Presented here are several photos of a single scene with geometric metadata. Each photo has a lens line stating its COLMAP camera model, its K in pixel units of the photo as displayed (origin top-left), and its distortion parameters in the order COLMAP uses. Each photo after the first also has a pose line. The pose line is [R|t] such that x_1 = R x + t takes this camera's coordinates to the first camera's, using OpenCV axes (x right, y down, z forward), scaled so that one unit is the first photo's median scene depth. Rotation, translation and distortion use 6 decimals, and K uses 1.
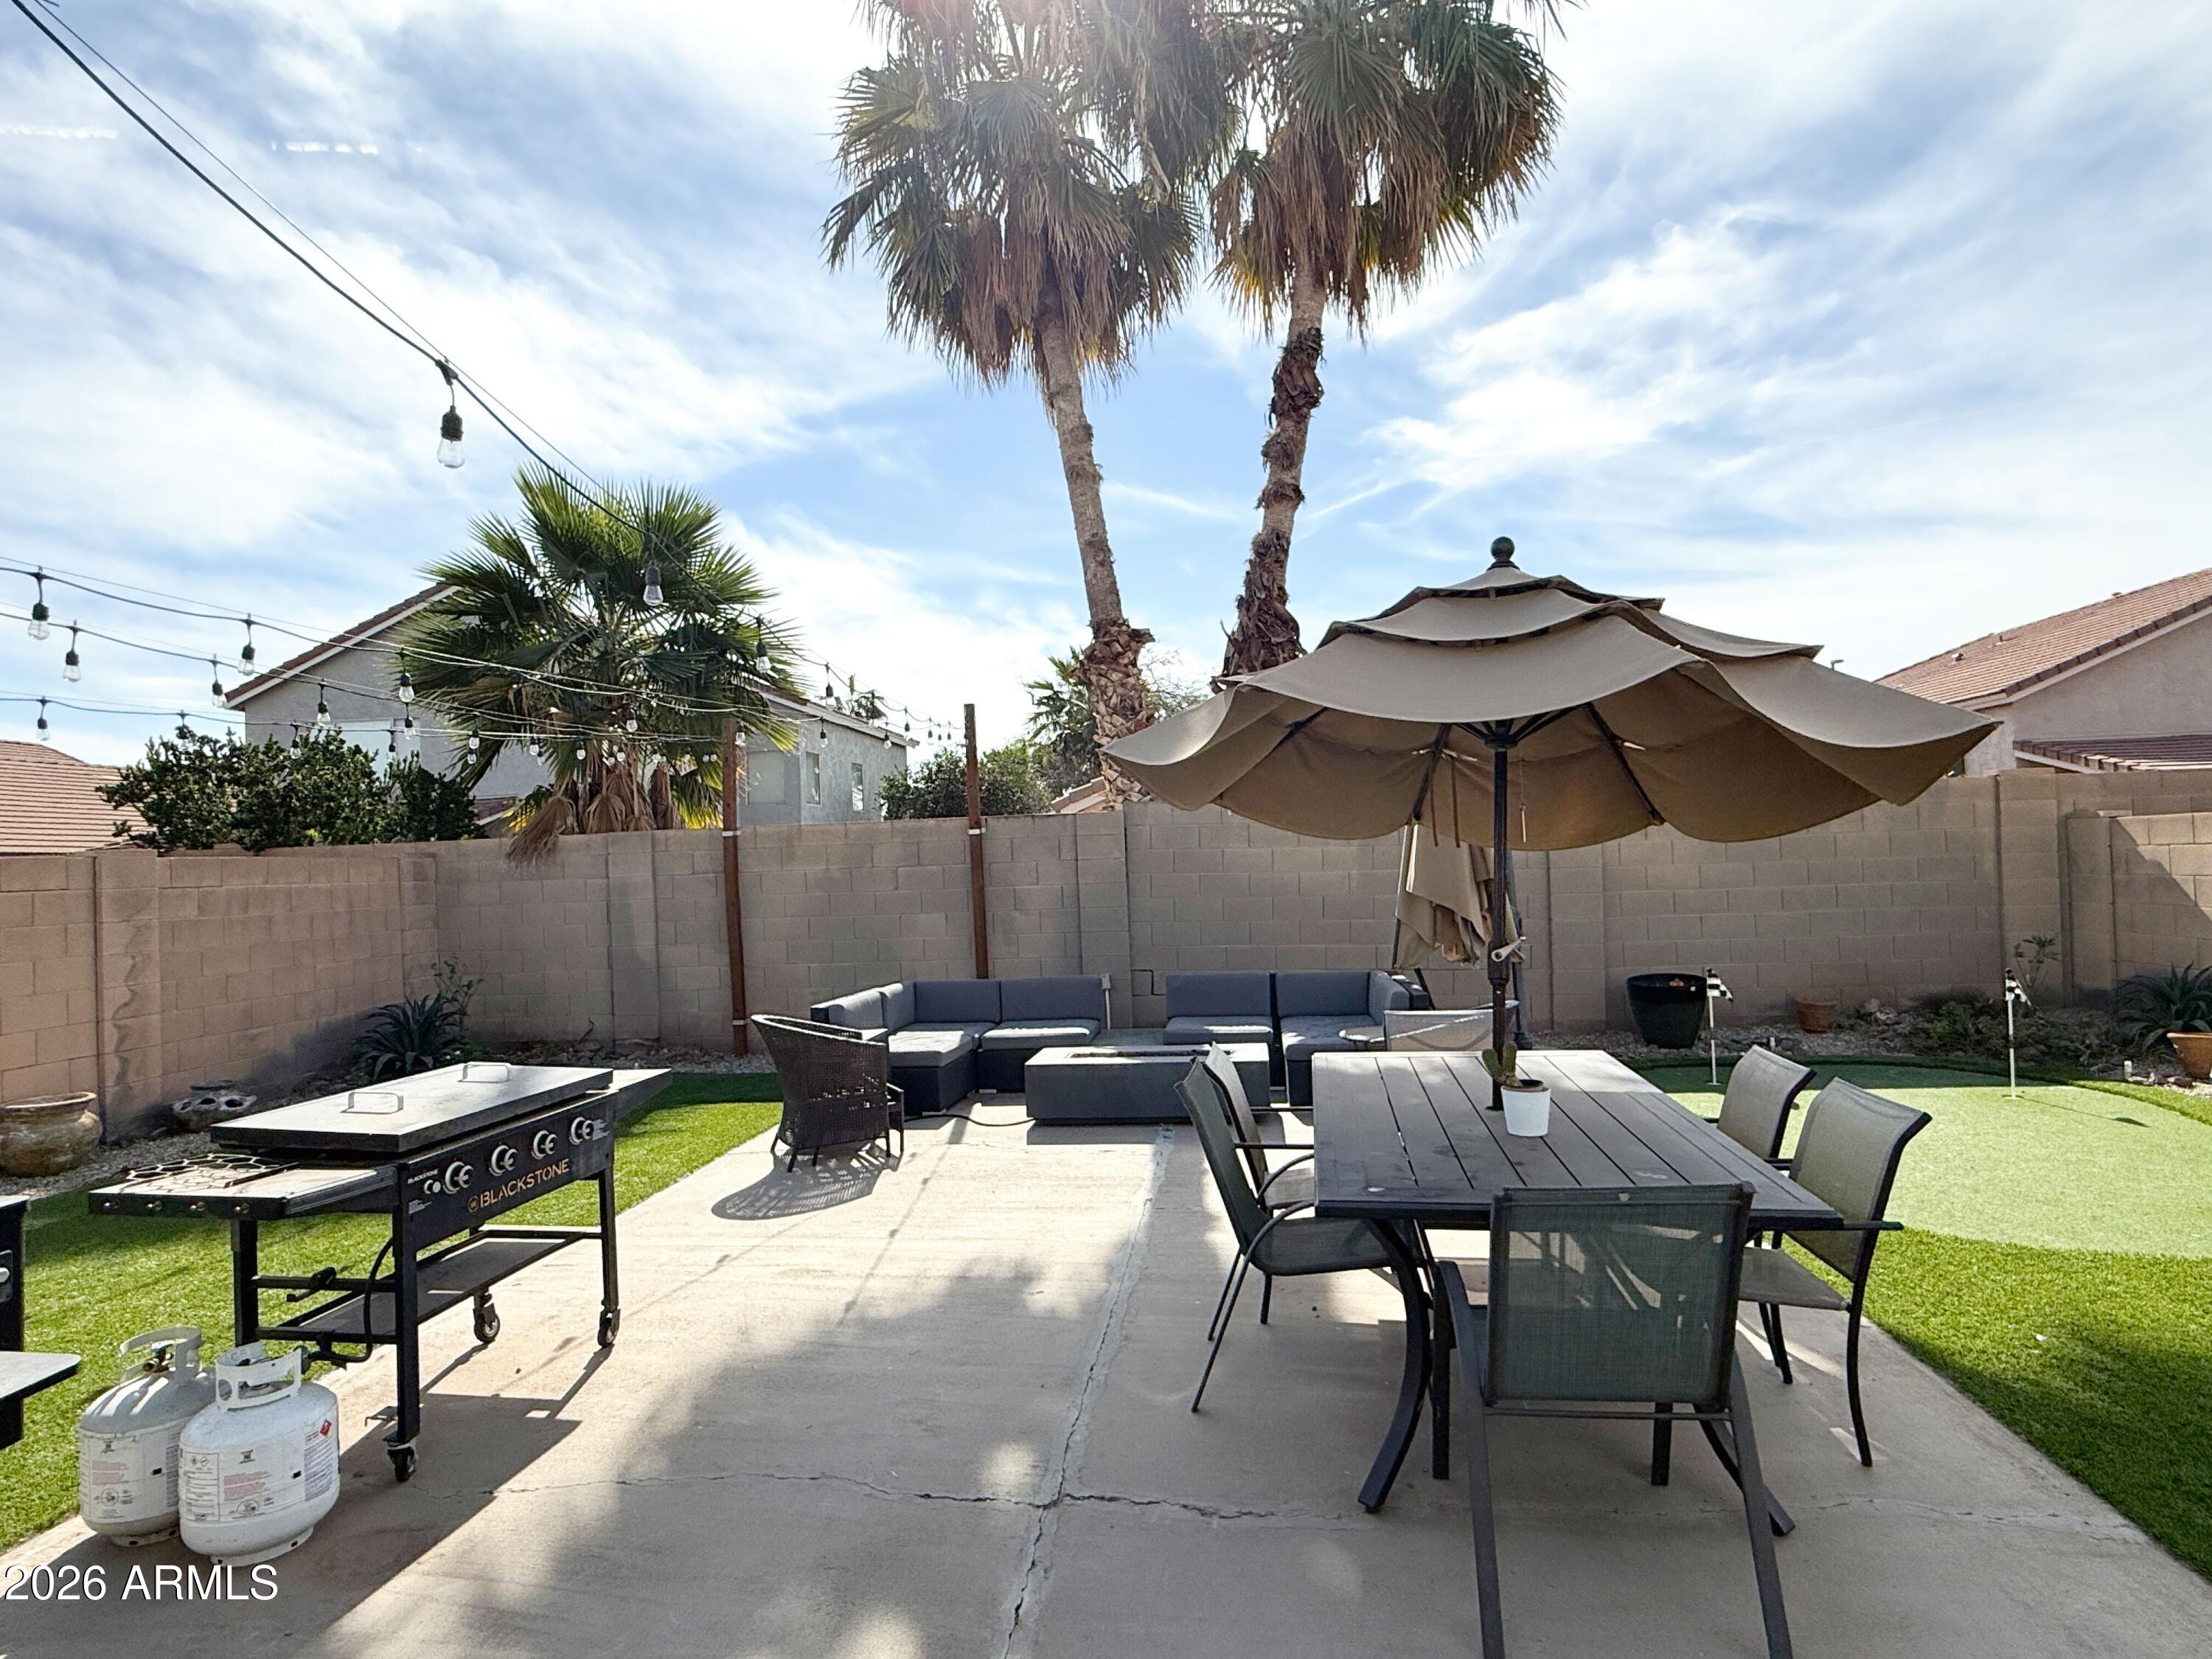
lens RADIAL K [[1180.6, 0, 1106.0], [0, 1180.6, 829.5], [0, 0, 1]] dist [0.003807, -0.000404]
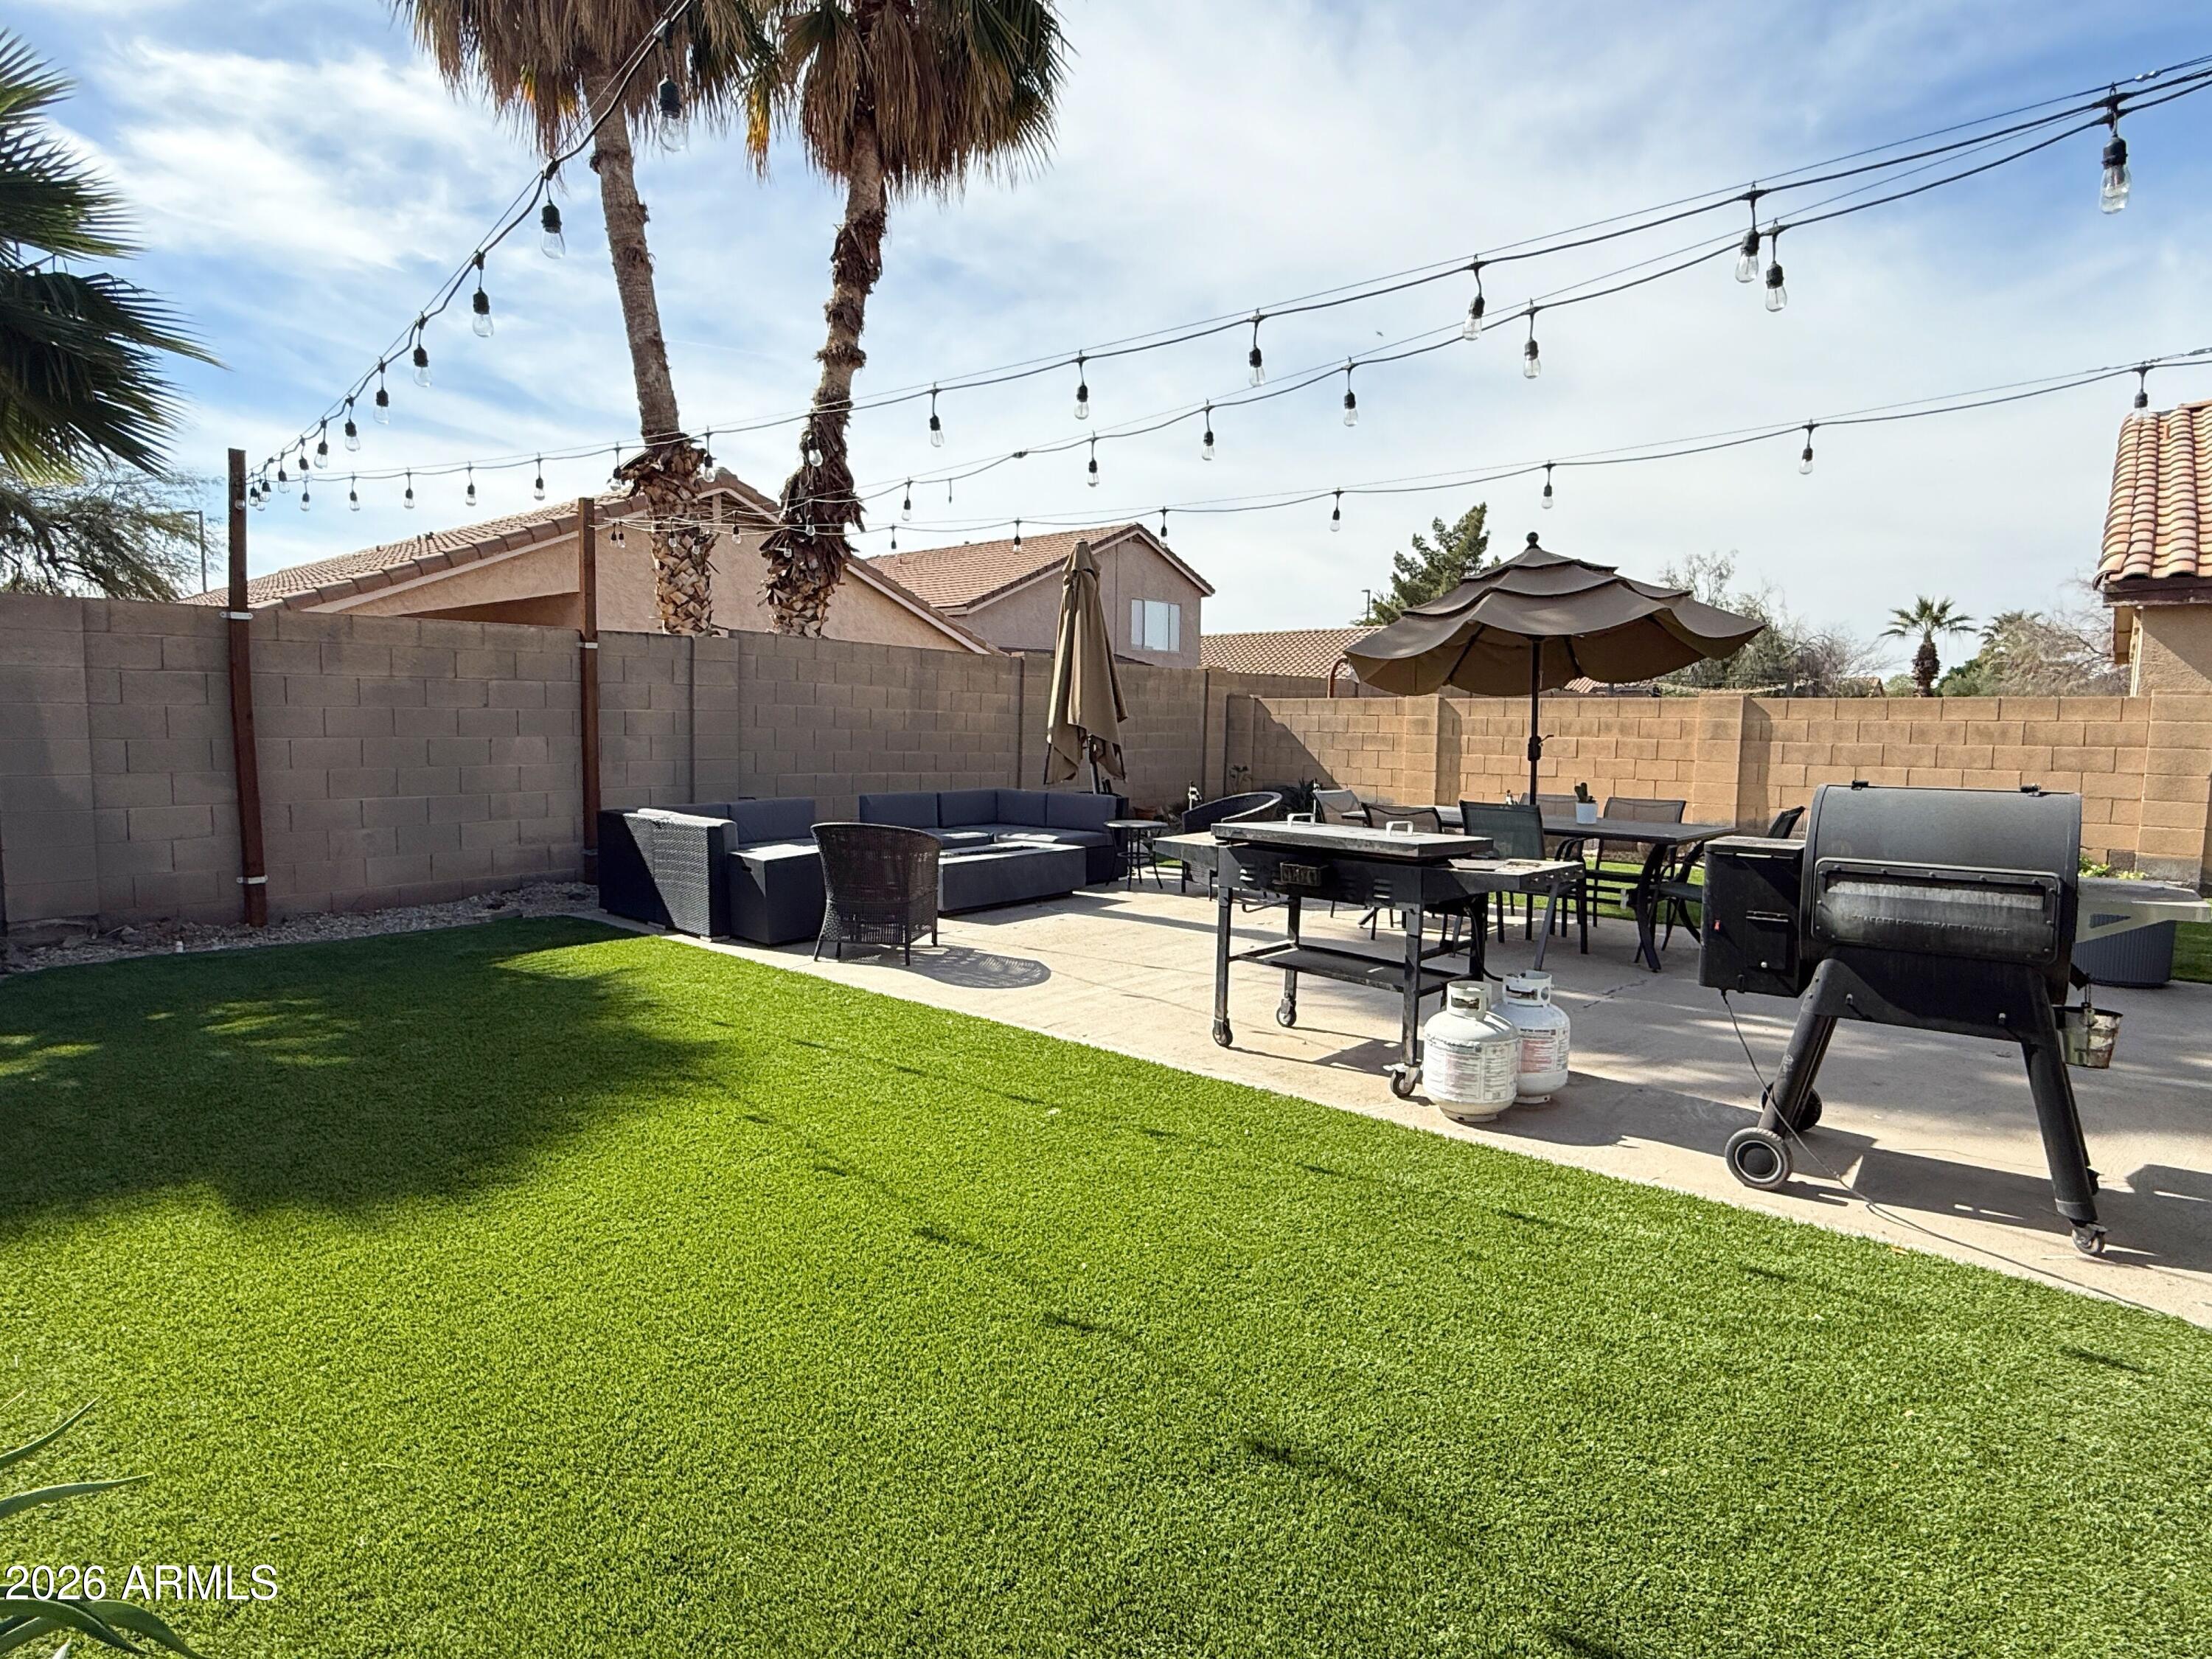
lens RADIAL K [[1188.7, 0, 1101.0], [0, 1188.7, 817.7], [0, 0, 1]] dist [-0.005111, -0.002367]
pose [[0.551626, -0.028349, 0.833610, -0.630251], [-0.055041, 0.996007, 0.070294, 0.045728], [-0.832274, -0.084659, 0.547863, 0.176629]]
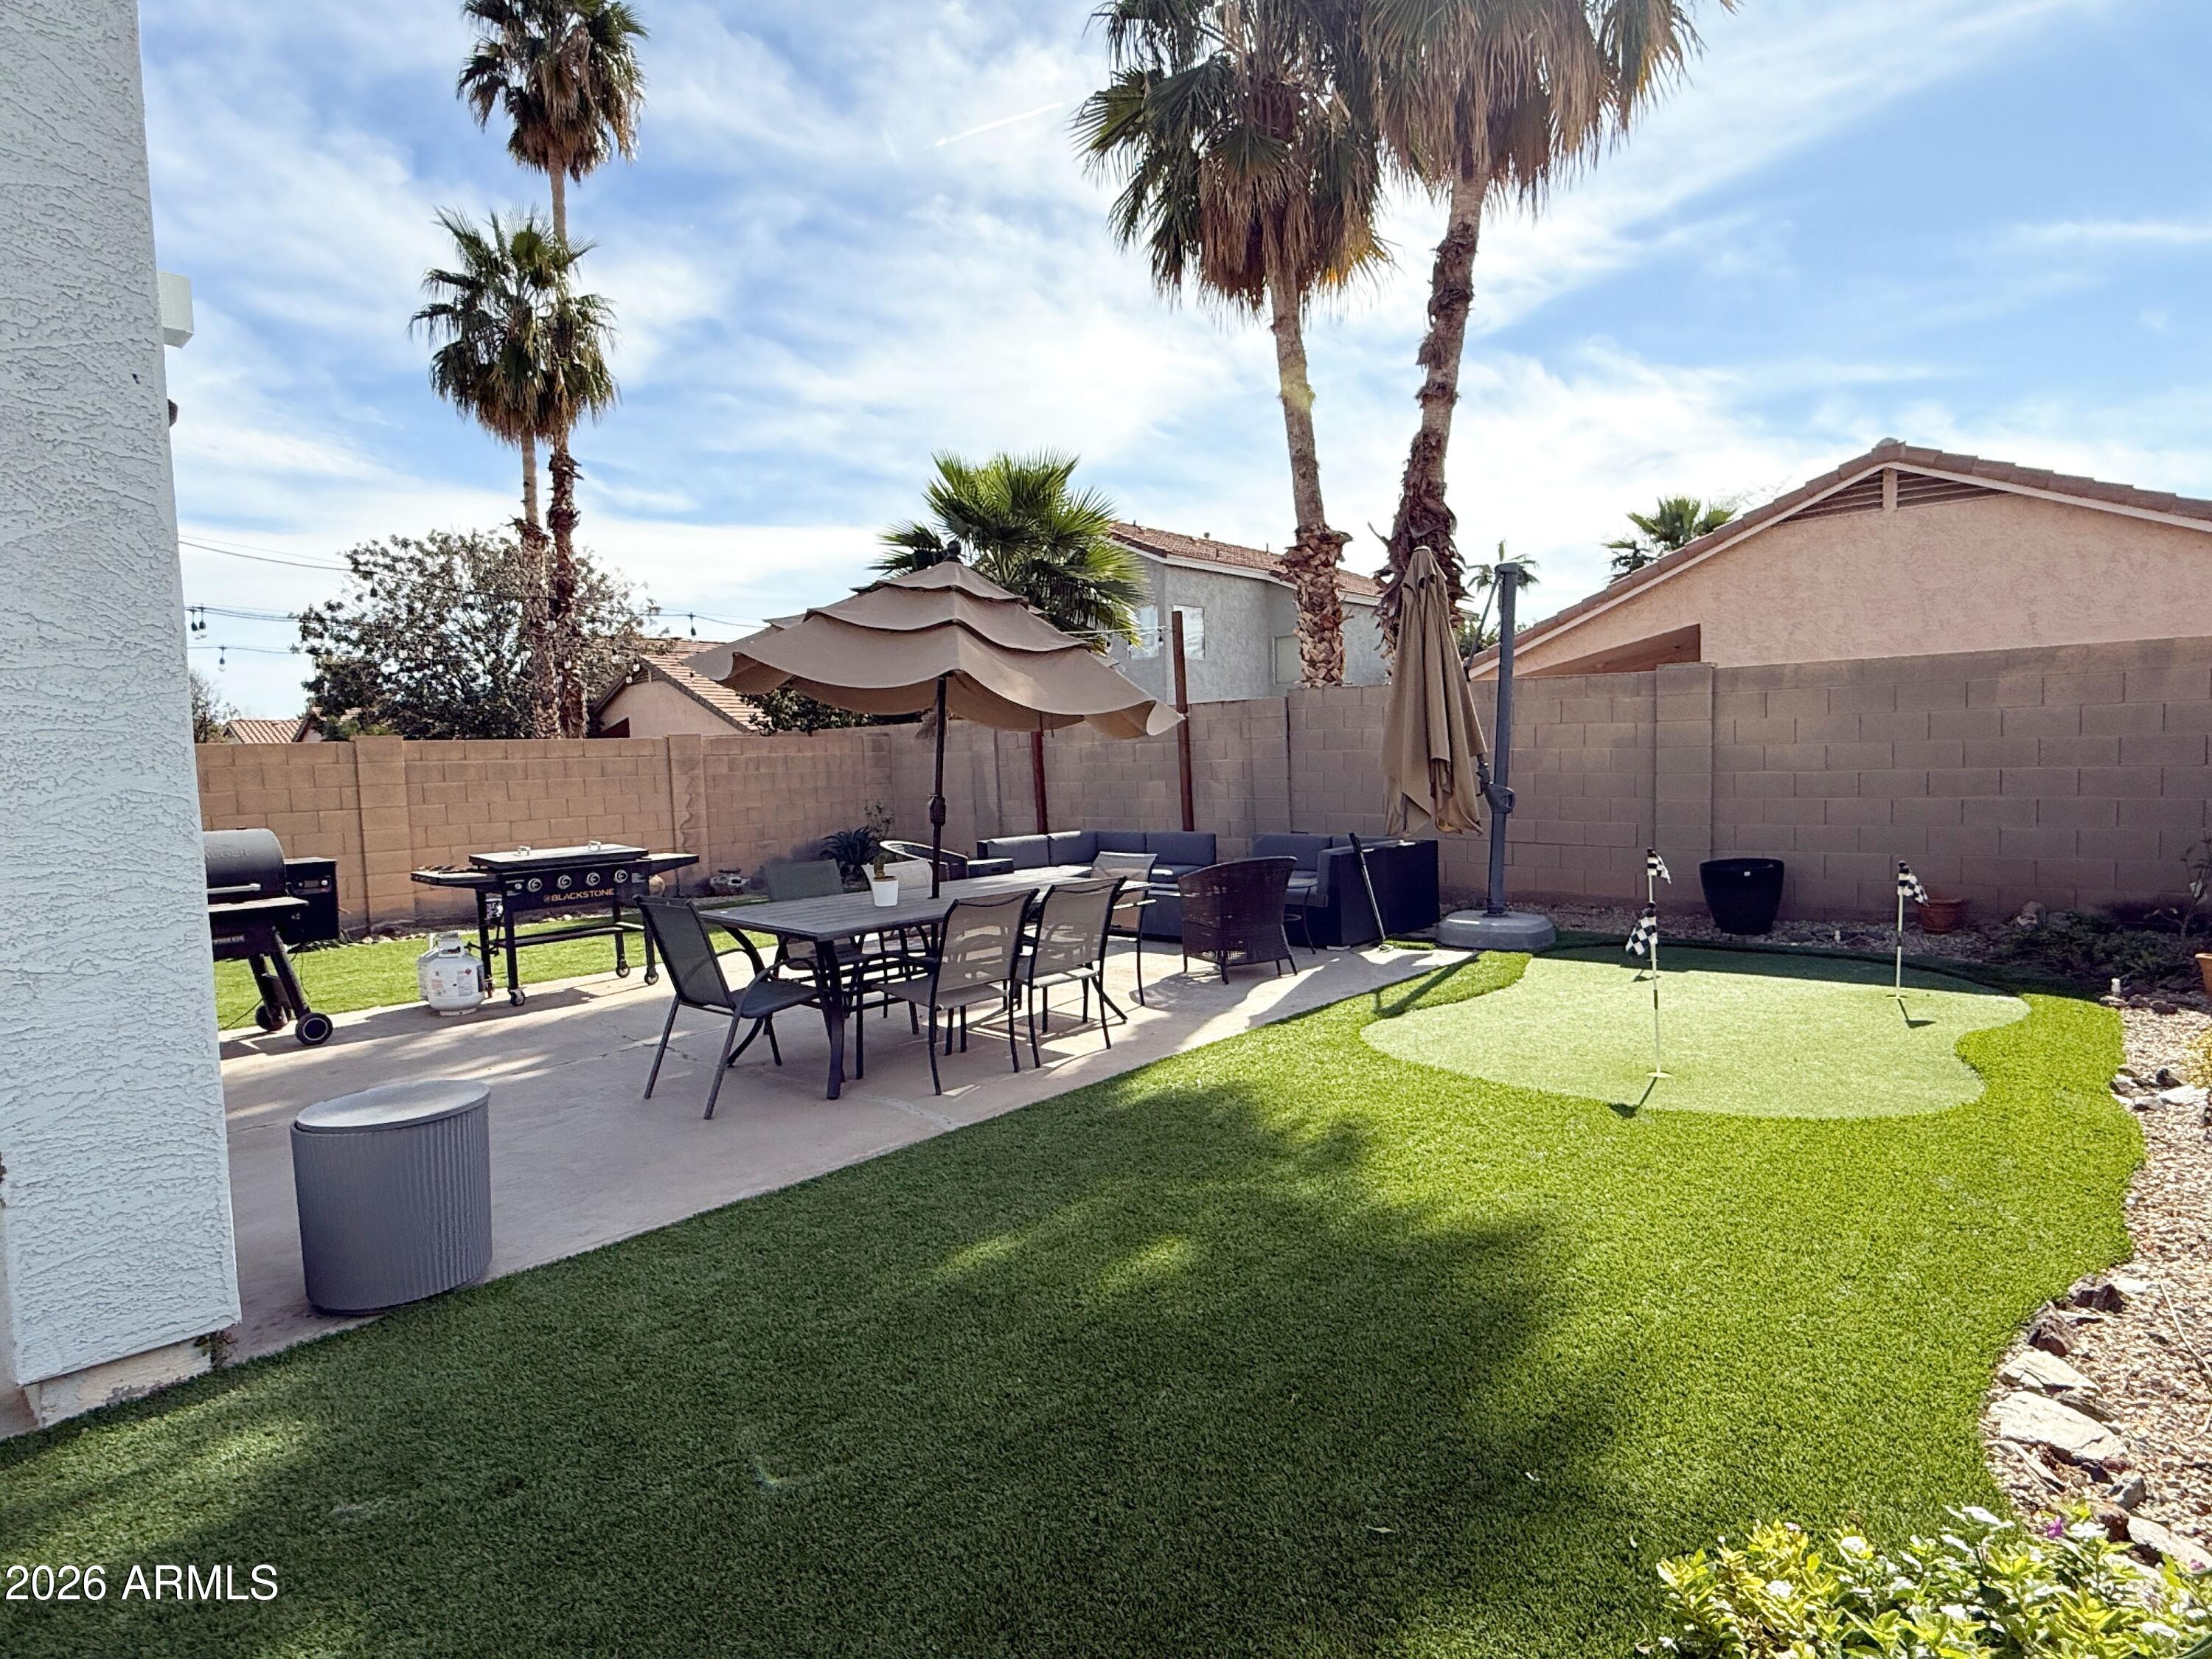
lens RADIAL K [[1188.7, 0, 1101.0], [0, 1188.7, 817.7], [0, 0, 1]] dist [-0.005111, -0.002367]
pose [[0.821385, 0.038650, -0.569063, 0.520160], [0.018041, 0.995442, 0.093650, -0.009380], [0.570089, -0.087189, 0.816944, -0.074781]]
